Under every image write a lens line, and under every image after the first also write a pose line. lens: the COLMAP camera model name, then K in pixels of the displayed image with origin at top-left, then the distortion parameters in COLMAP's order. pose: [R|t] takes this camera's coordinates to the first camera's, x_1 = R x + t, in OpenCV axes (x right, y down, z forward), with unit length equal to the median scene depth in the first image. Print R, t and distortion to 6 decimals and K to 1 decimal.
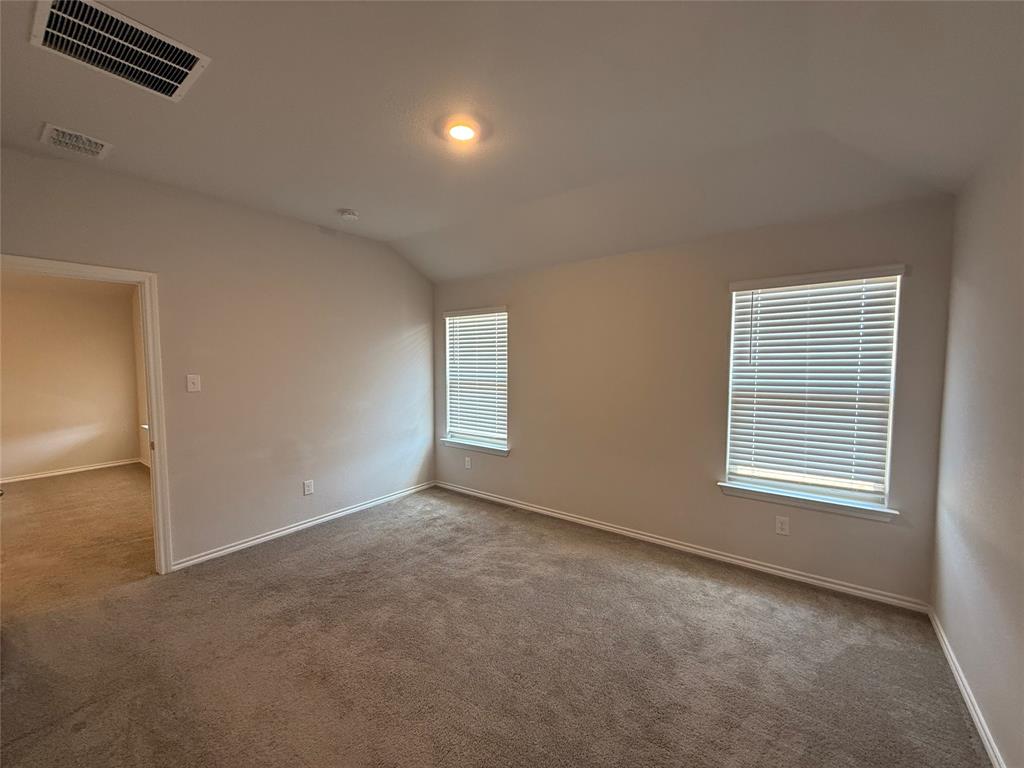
lens RADIAL K [[408.9, 0, 510.0], [0, 408.9, 384.3], [0, 0, 1]] dist [0.000495, 0.000006]
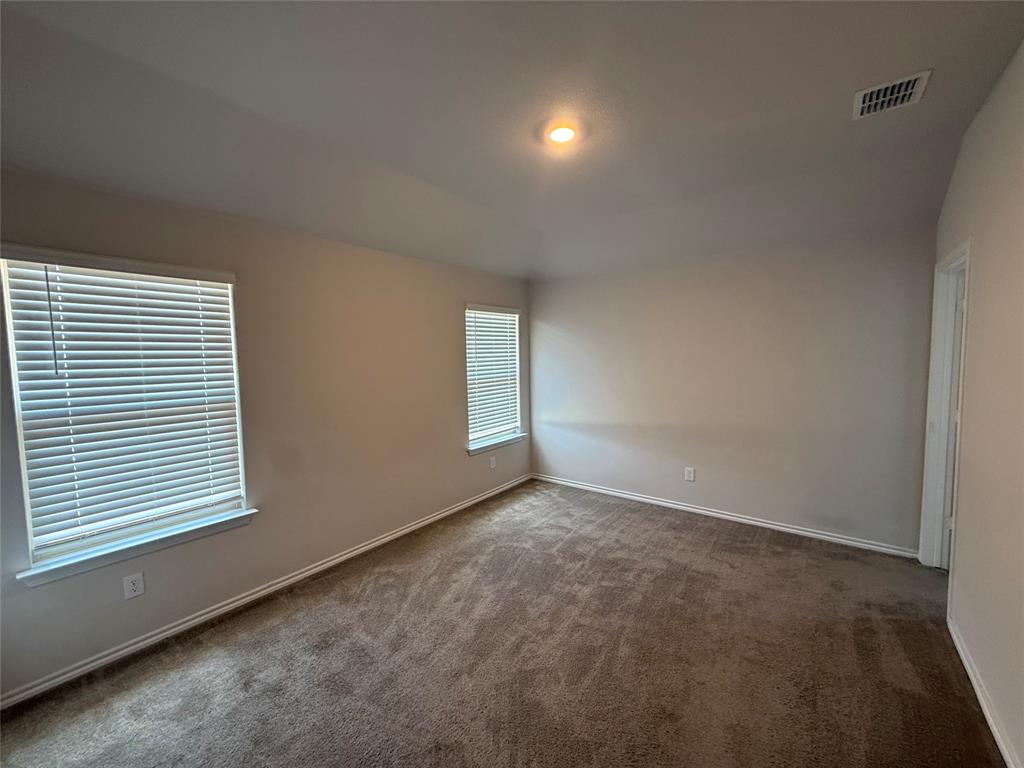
lens RADIAL K [[400.3, 0, 512.0], [0, 400.3, 384.0], [0, 0, 1]] dist [-0.000224, -0.000058]
pose [[0.029159, -0.066527, 0.997358, -0.815273], [0.087310, 0.994139, 0.063760, -0.047372], [-0.995754, 0.085220, 0.034797, 0.805522]]
